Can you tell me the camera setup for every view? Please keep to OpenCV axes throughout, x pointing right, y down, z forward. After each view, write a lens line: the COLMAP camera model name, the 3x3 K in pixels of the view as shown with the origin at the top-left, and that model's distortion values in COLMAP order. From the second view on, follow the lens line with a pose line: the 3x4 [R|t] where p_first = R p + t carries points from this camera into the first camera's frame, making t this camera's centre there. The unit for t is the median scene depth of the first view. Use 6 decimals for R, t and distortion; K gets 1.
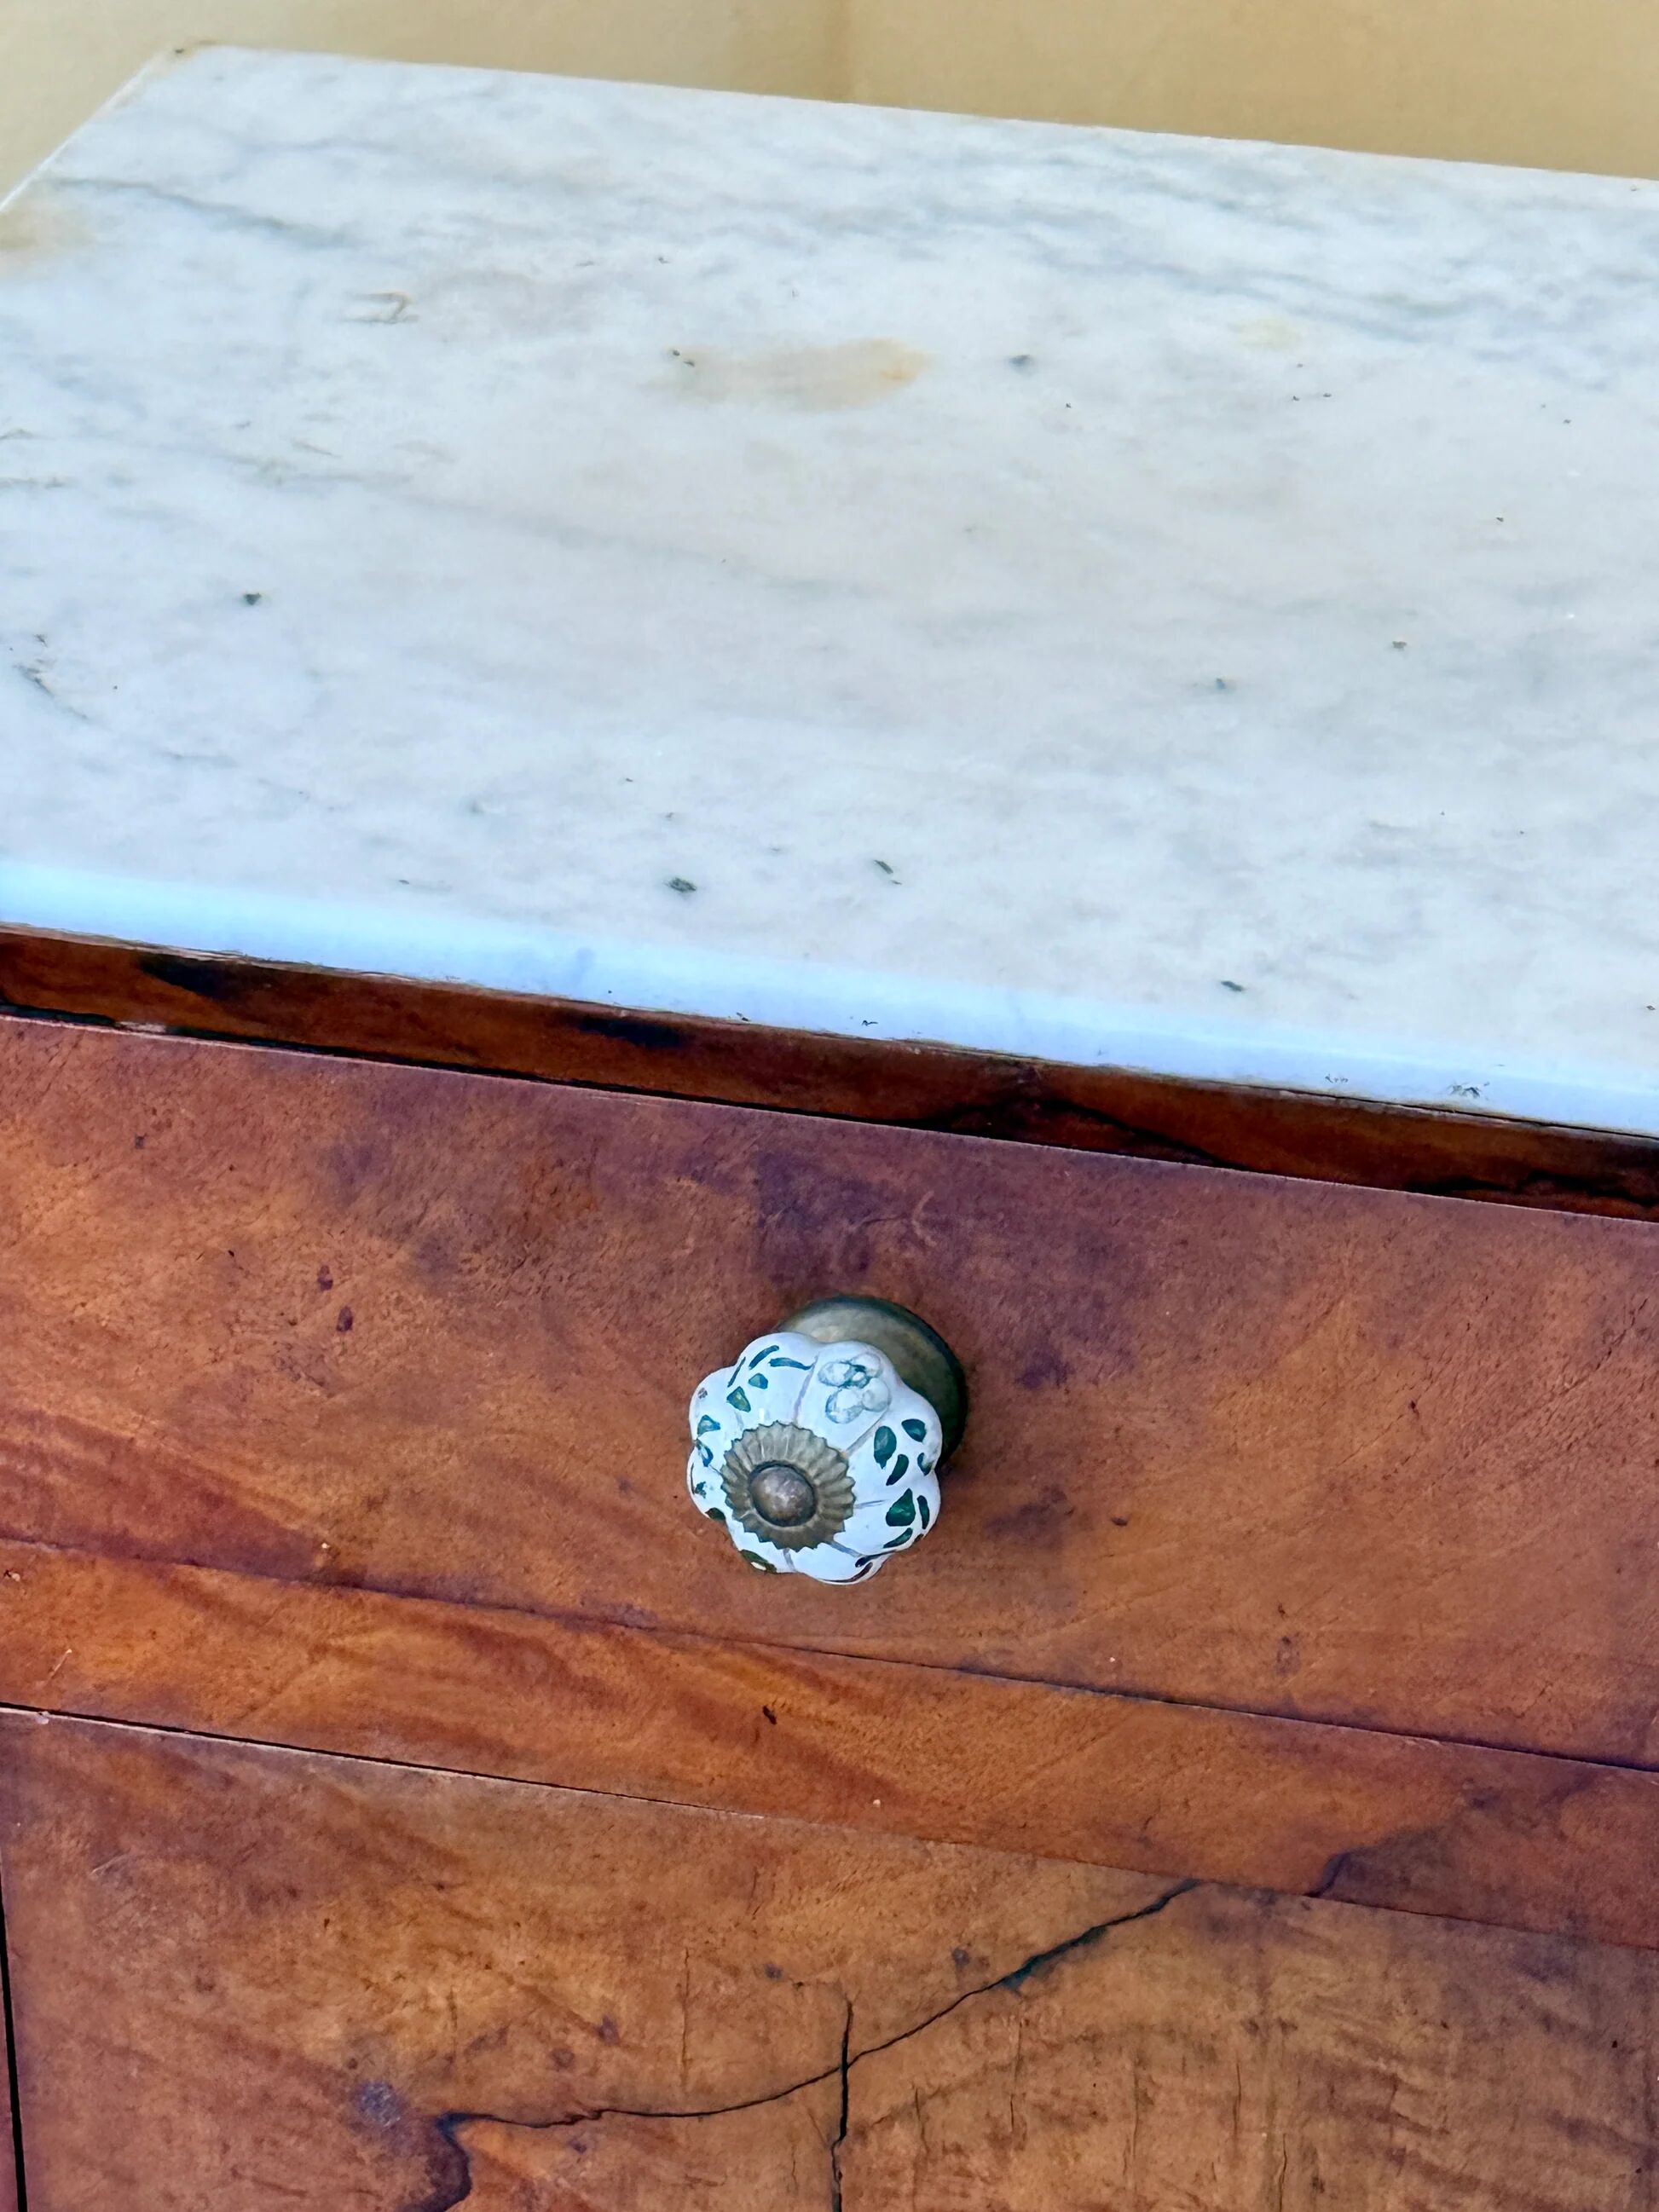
lens RADIAL K [[7858.7, 0, 891.3], [0, 7858.7, 1157.1], [0, 0, 1]] dist [0.159553, 0.000000]
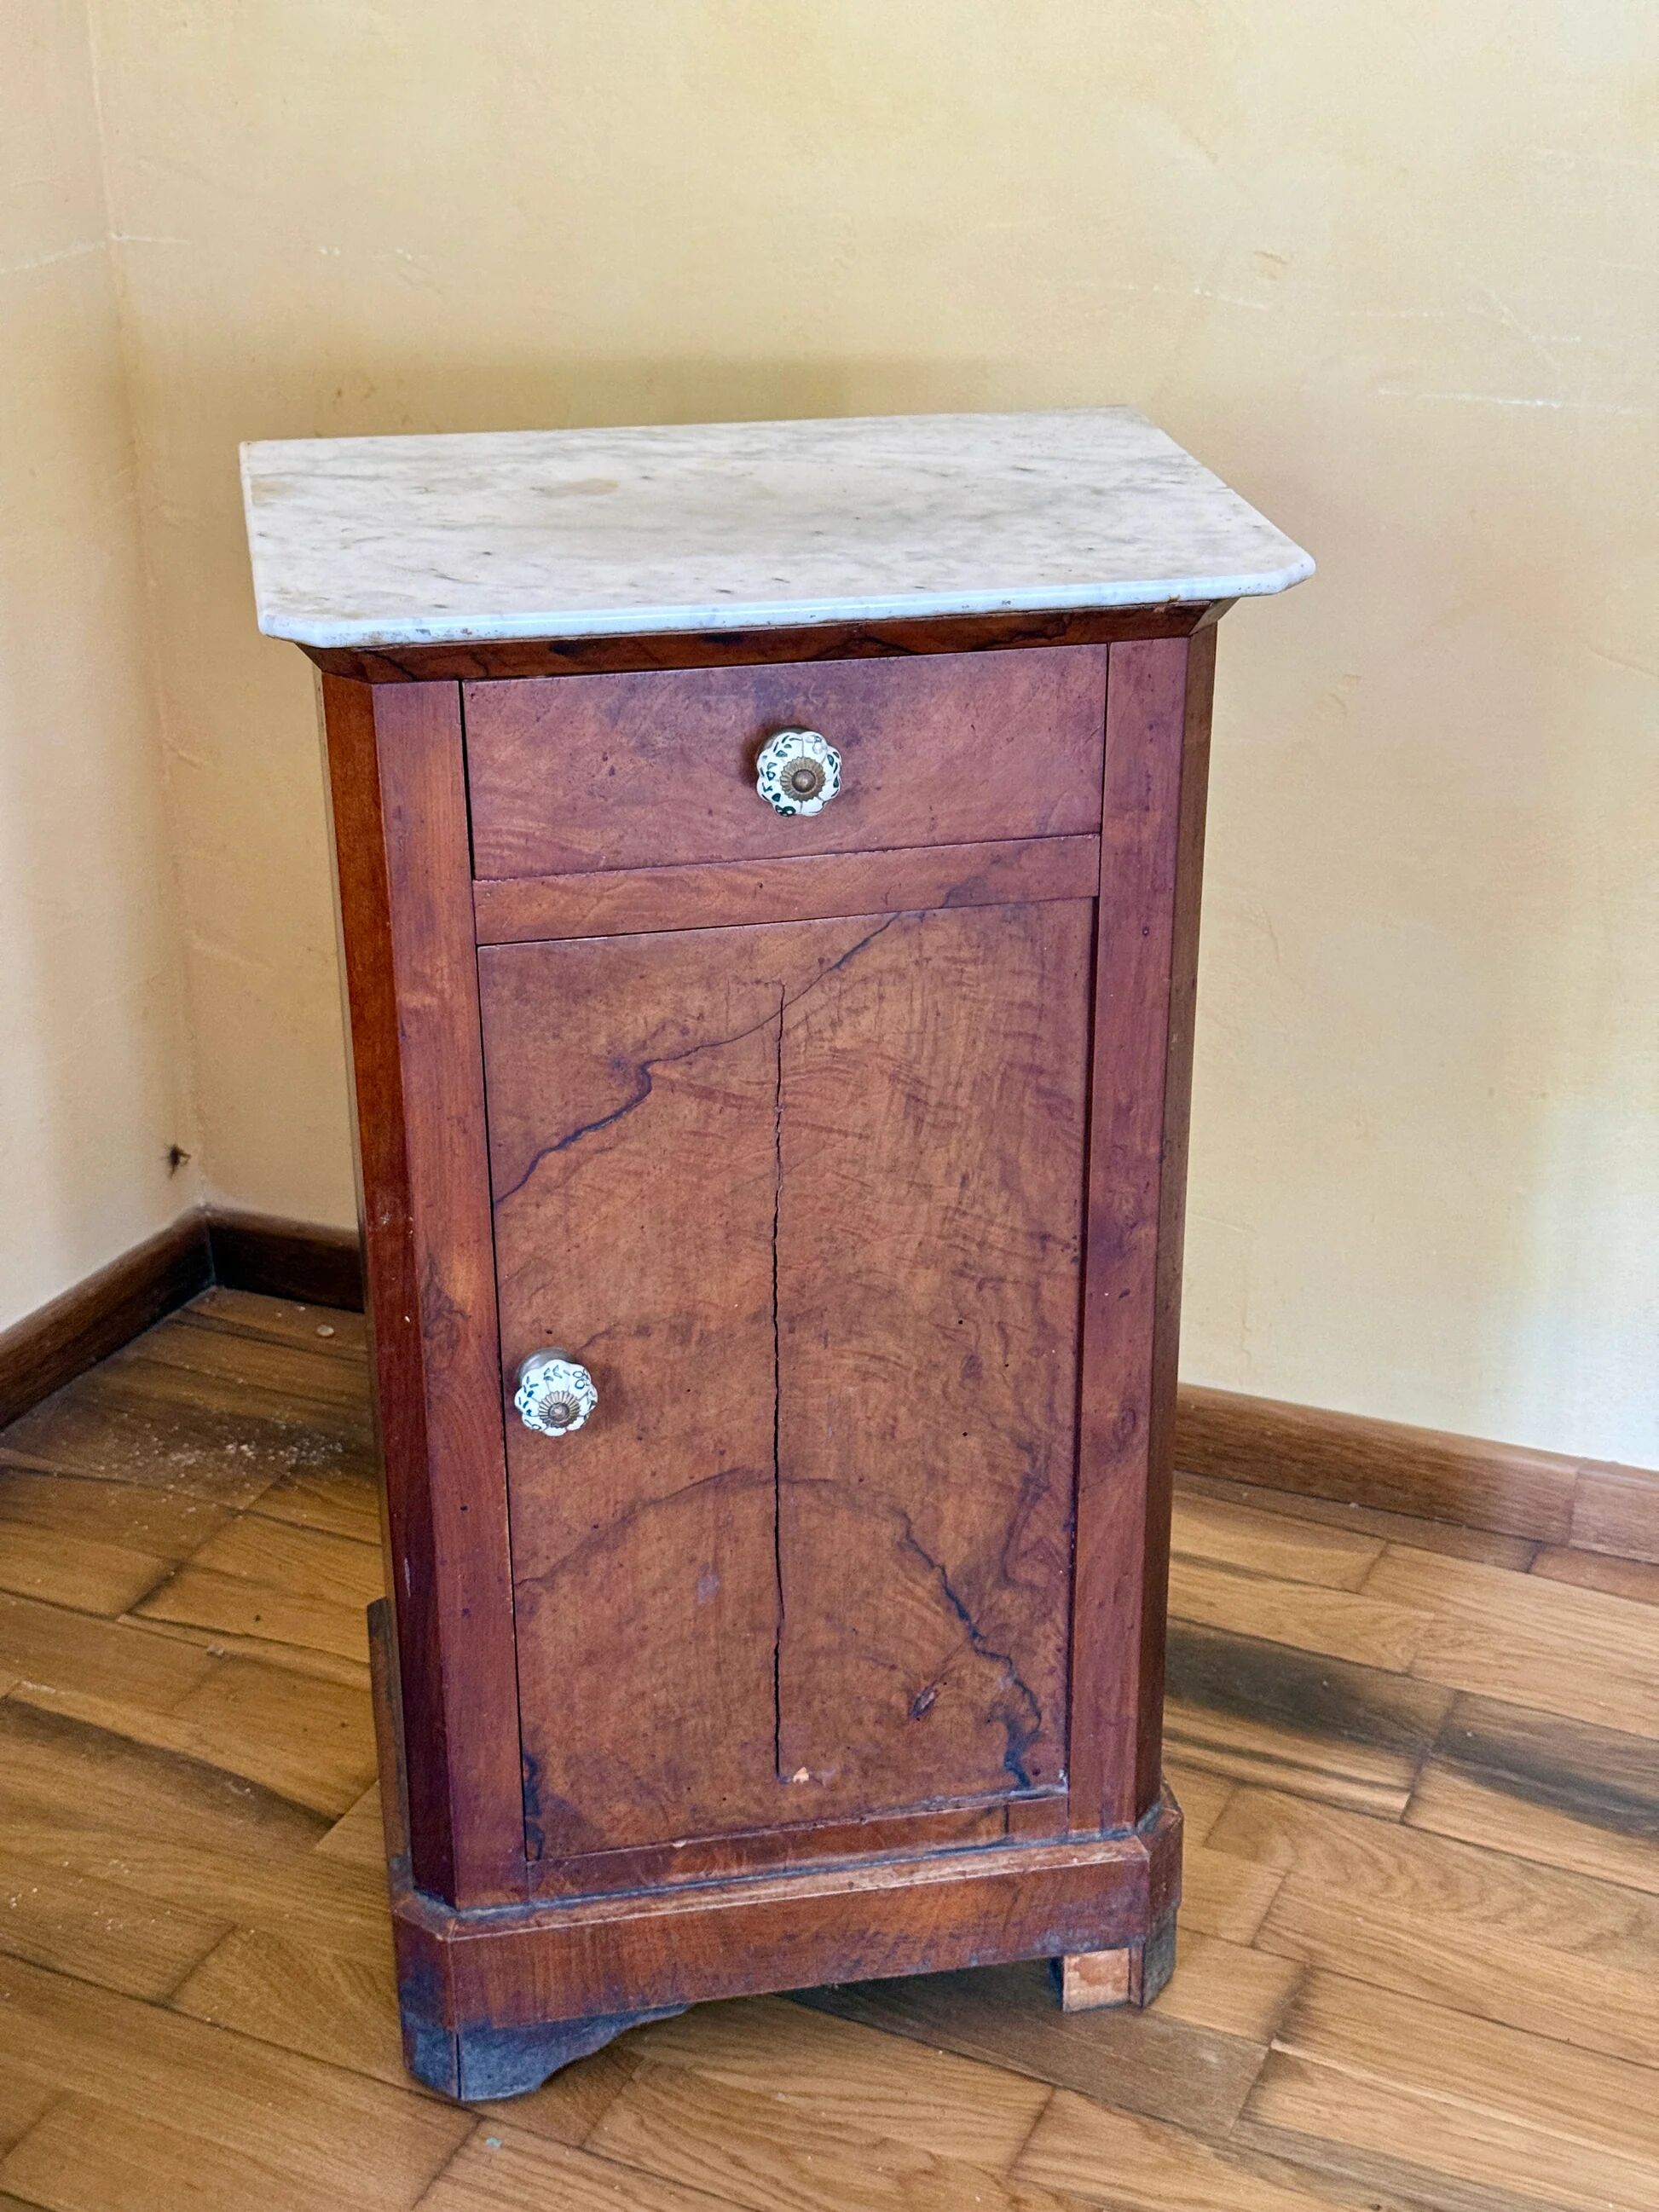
lens RADIAL K [[3108.1, 0, 832.6], [0, 3108.1, 1124.8], [0, 0, 1]] dist [0.135387, 0.000000]
pose [[0.886409, -0.190937, 0.421690, -0.504883], [0.210060, 0.977688, 0.001133, 0.163443], [-0.412497, 0.087576, 0.906740, -0.080708]]
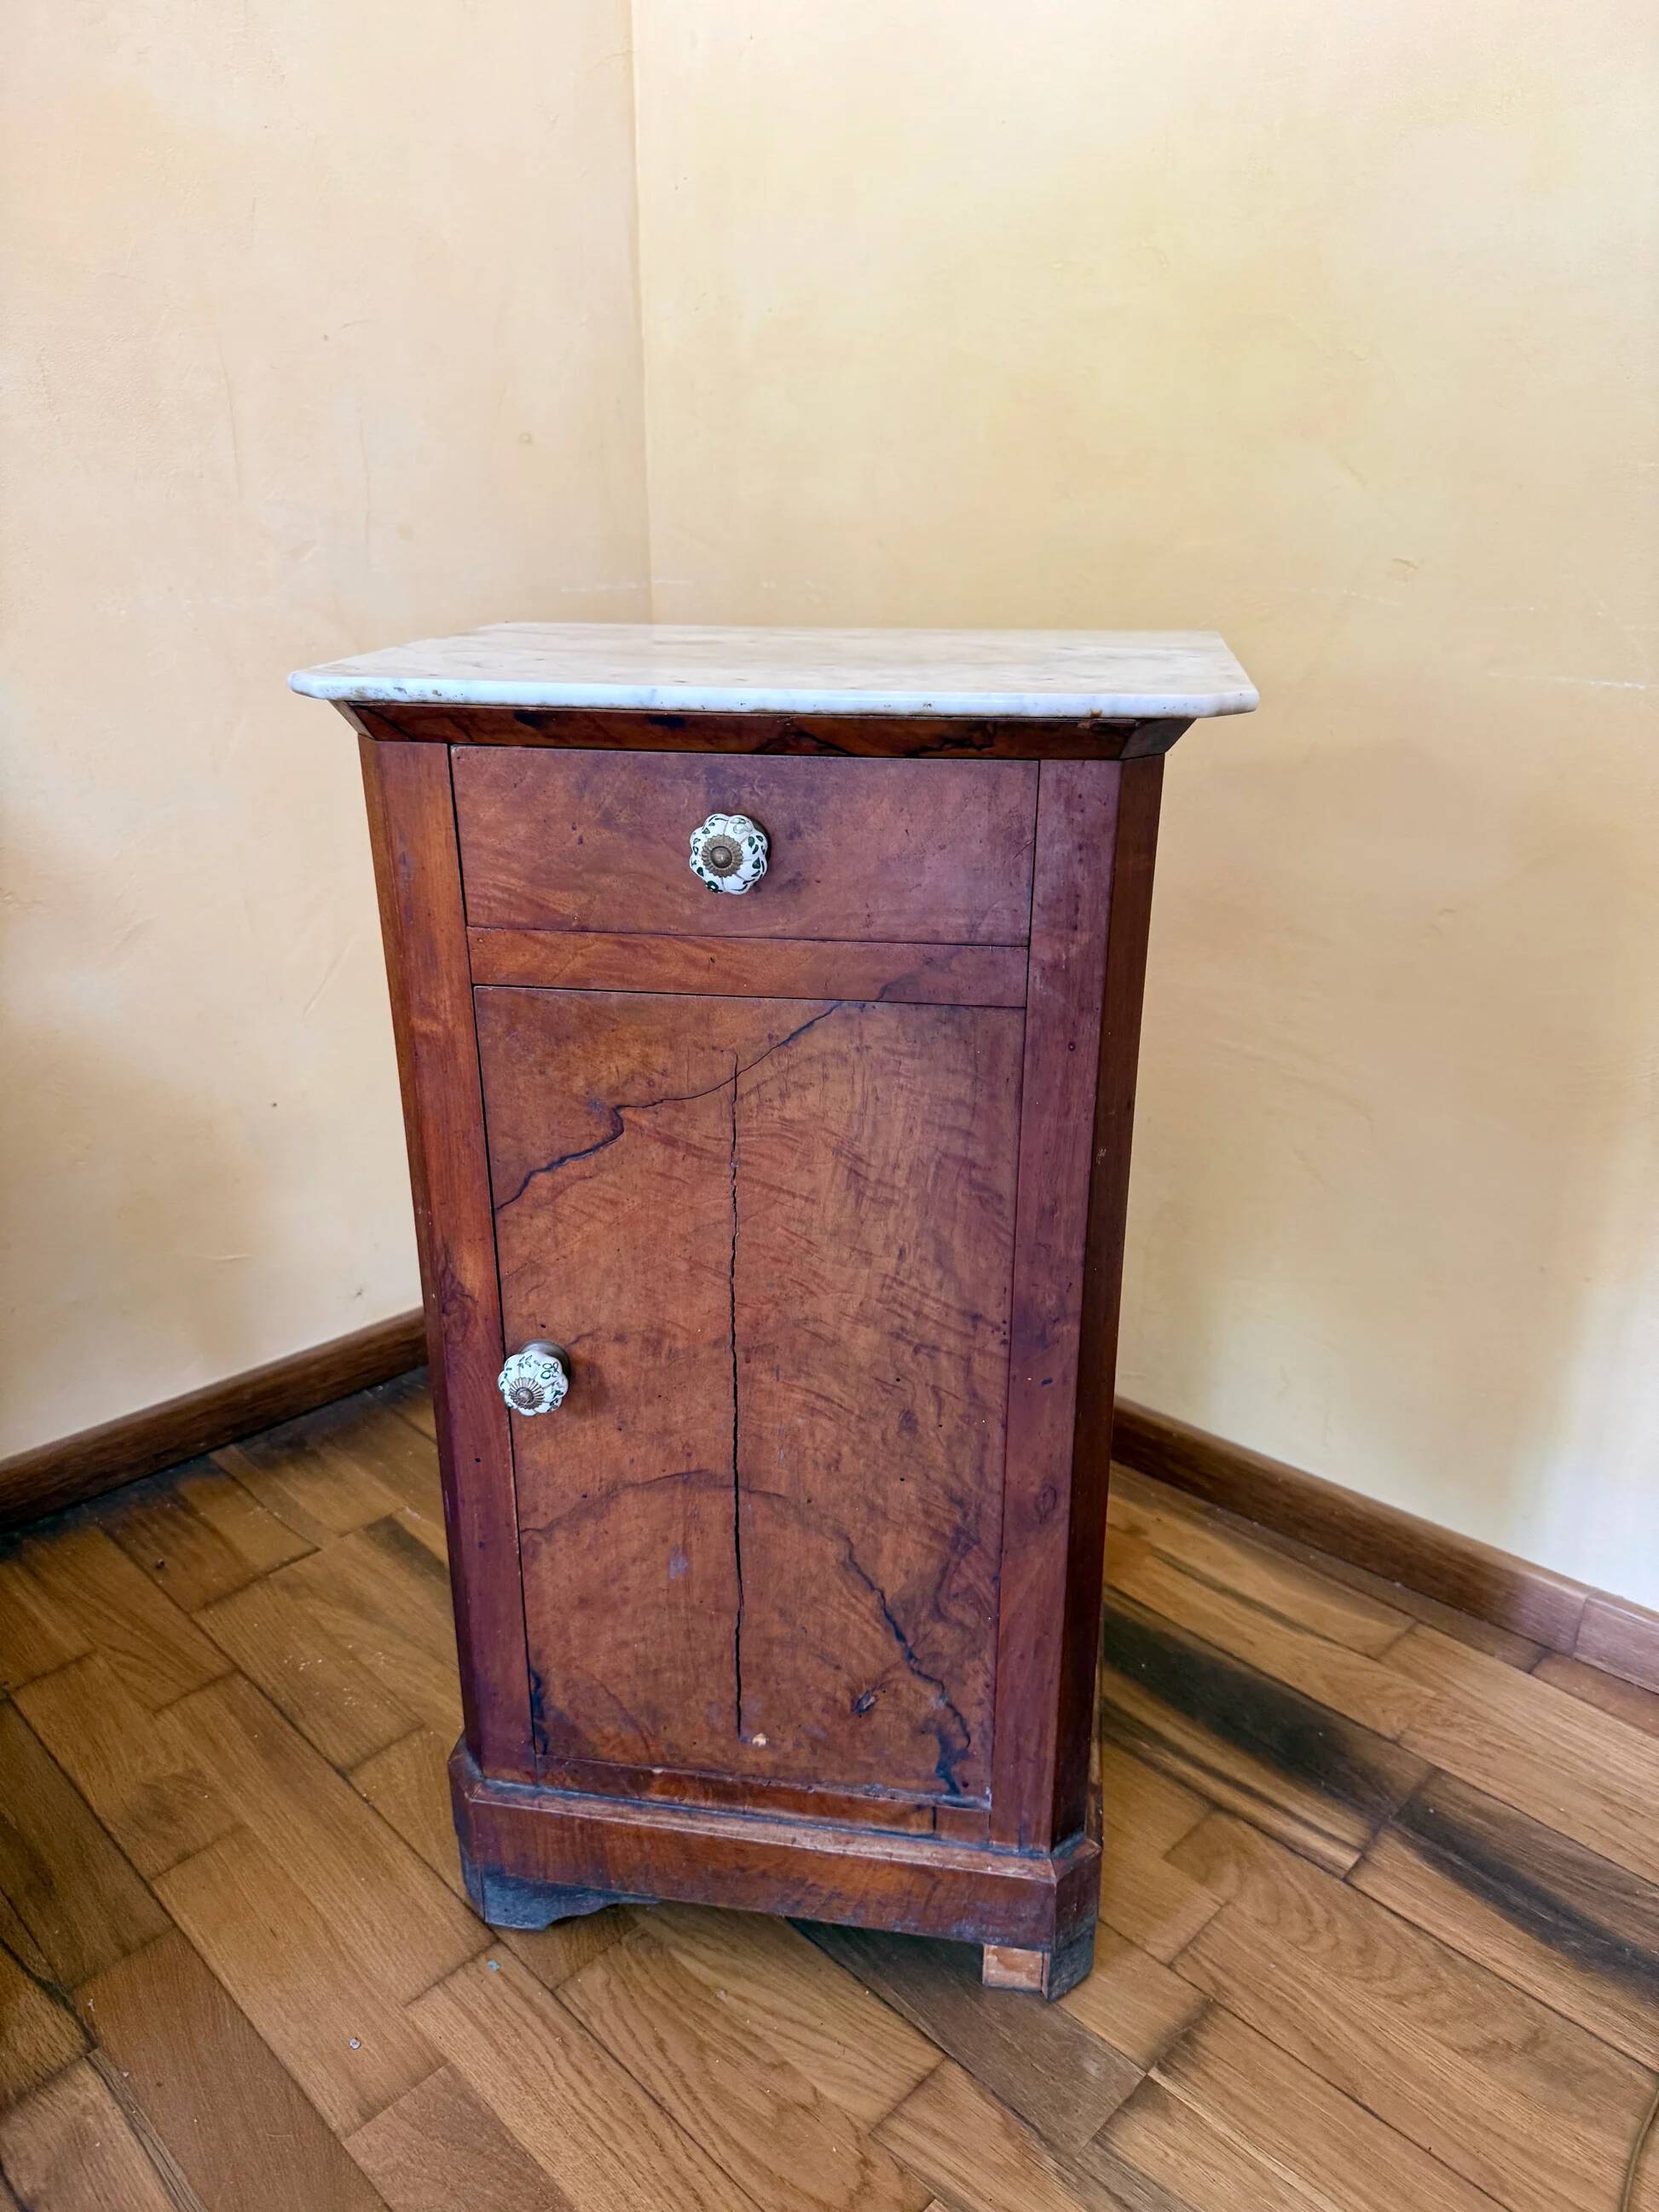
lens RADIAL K [[1581.2, 0, 830.7], [0, 1581.2, 1109.2], [0, 0, 1]] dist [0.091165, -0.157169]
pose [[0.990915, -0.038622, 0.128821, -0.054652], [0.053074, 0.992435, -0.110708, 0.210467], [-0.123571, 0.116539, 0.985469, 0.329347]]
